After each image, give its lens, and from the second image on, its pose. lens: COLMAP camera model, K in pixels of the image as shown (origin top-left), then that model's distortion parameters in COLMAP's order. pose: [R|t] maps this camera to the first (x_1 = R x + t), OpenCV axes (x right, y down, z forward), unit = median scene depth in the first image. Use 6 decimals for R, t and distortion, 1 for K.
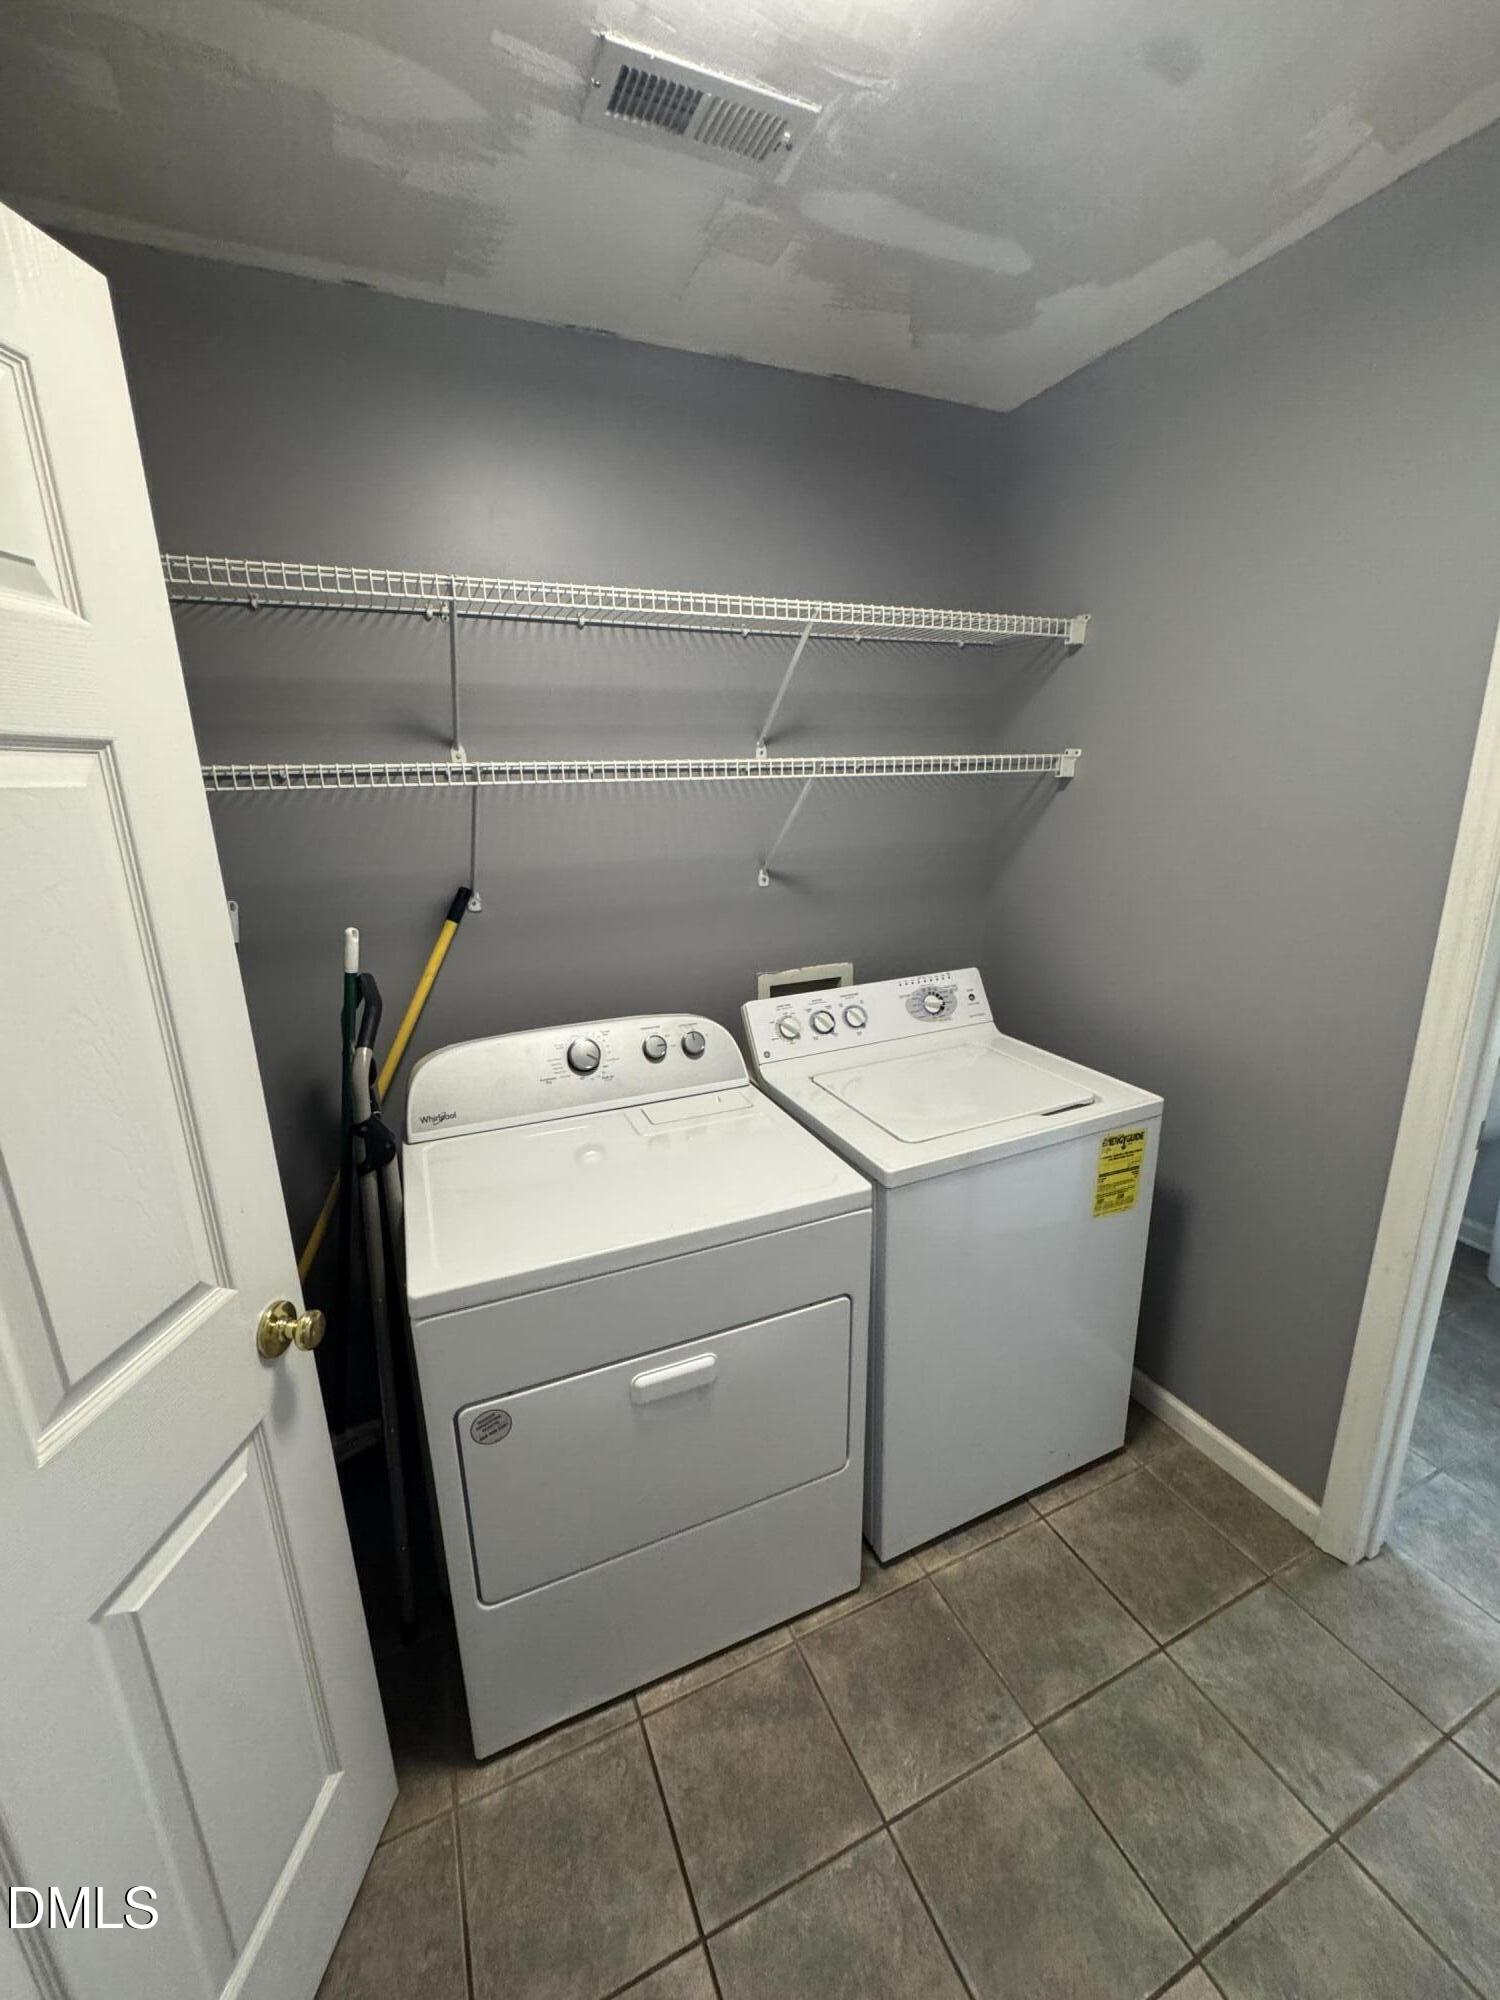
lens RADIAL K [[797.6, 0, 751.1], [0, 797.6, 999.9], [0, 0, 1]] dist [-0.006194, 0.001352]
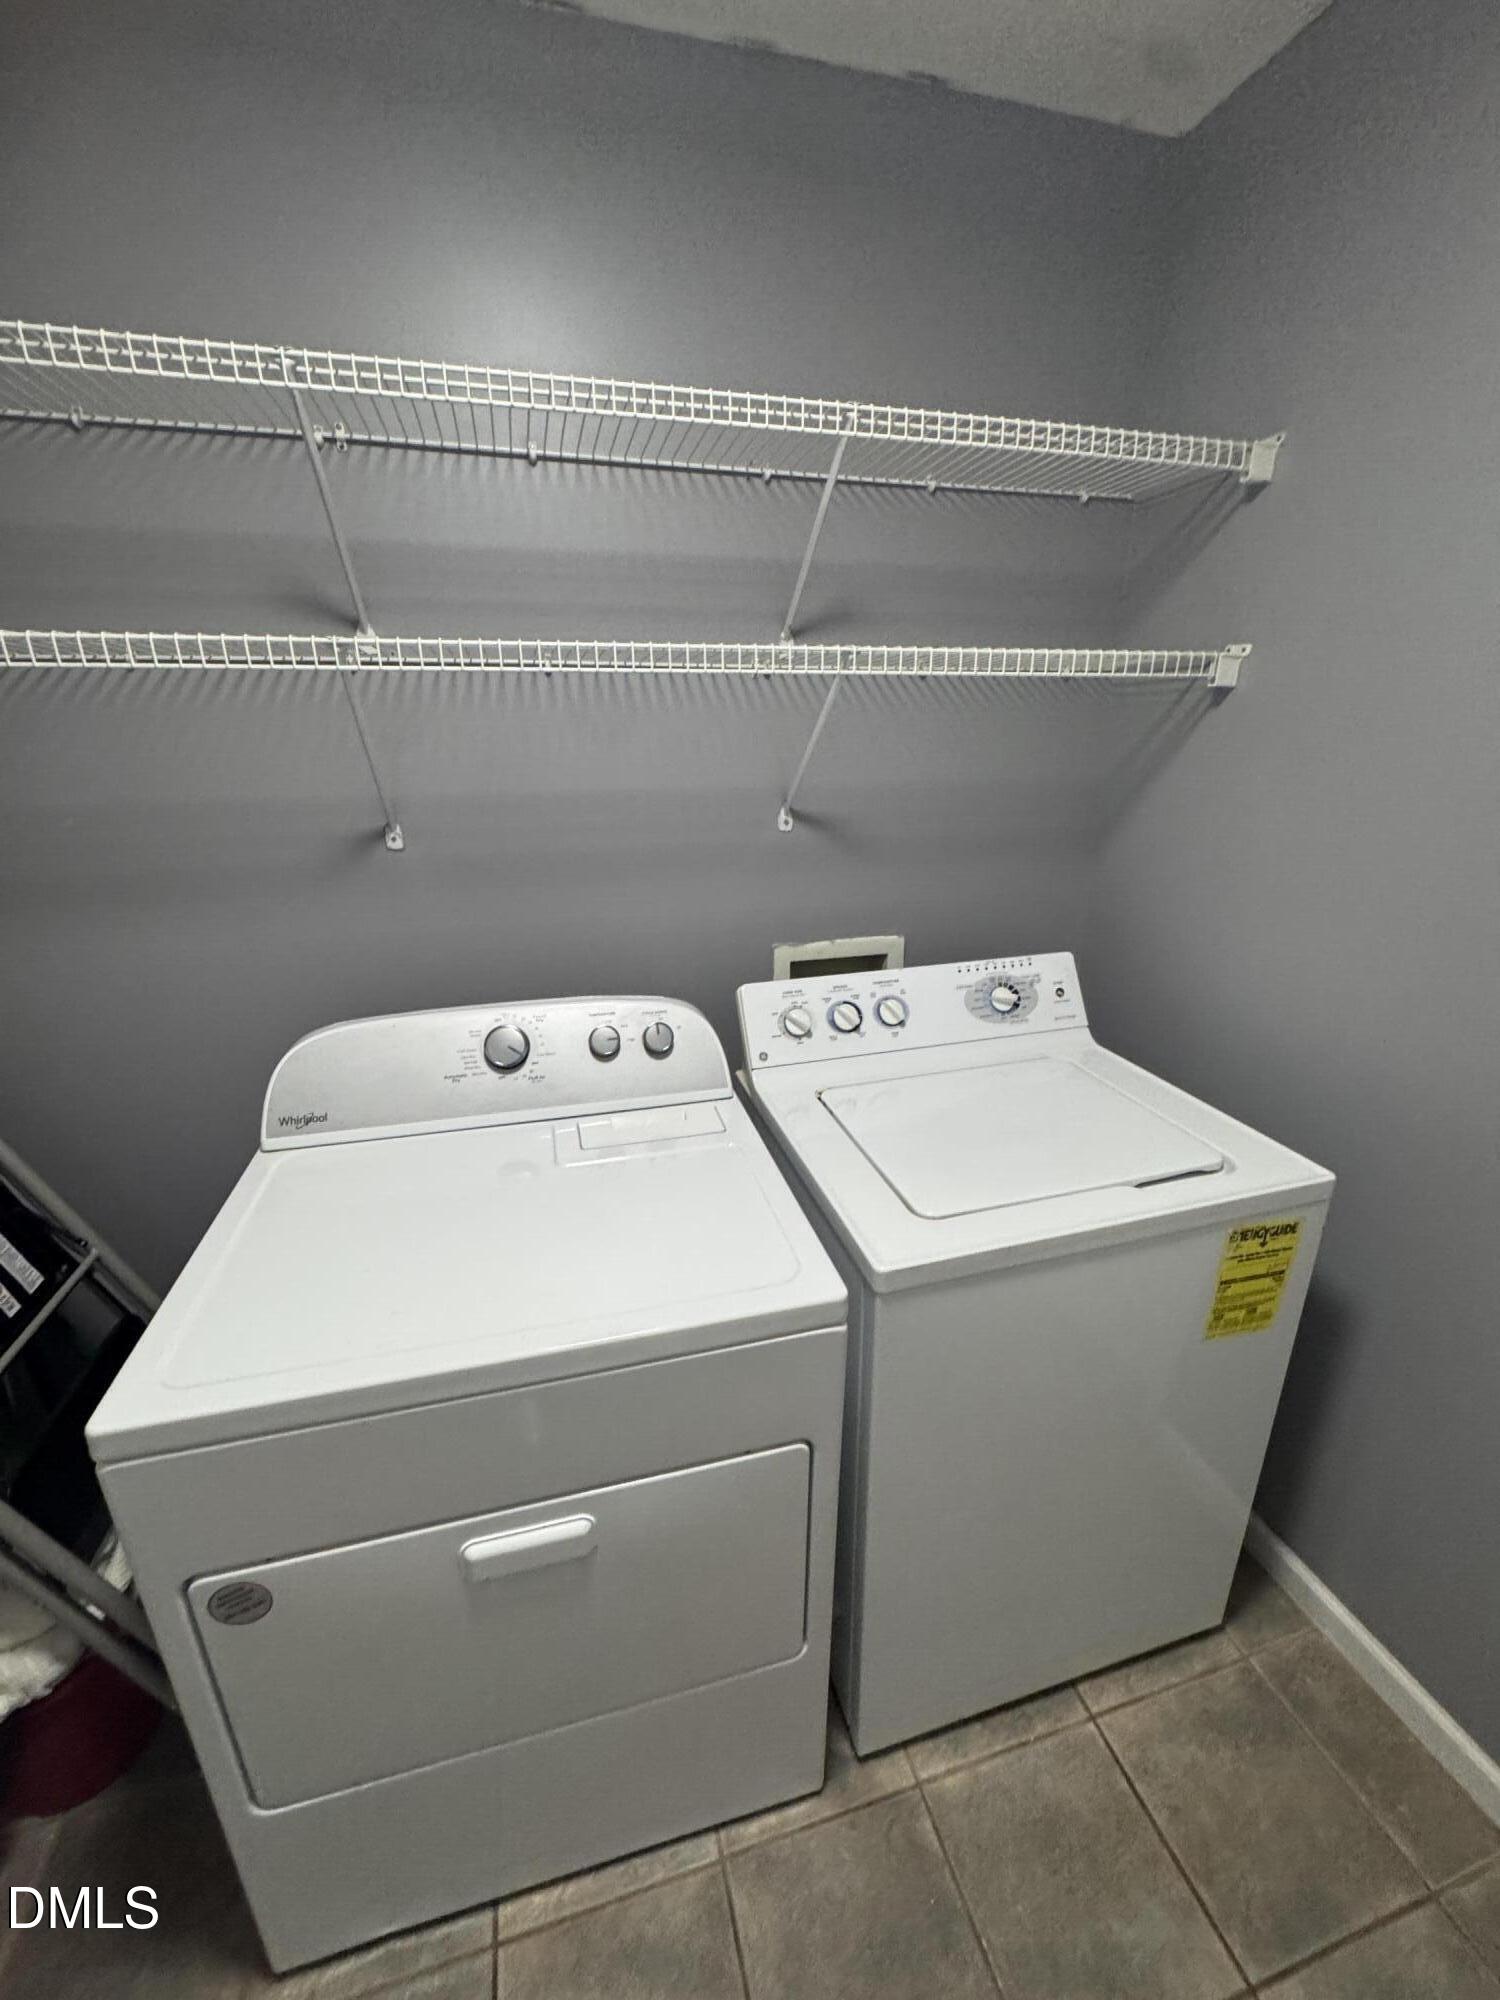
lens RADIAL K [[797.6, 0, 750.7], [0, 797.6, 998.2], [0, 0, 1]] dist [-0.006194, 0.001352]
pose [[0.988522, 0.064081, -0.136811, 0.117735], [-0.055407, 0.996260, 0.066300, -0.038885], [0.140548, -0.057959, 0.988376, 0.284083]]
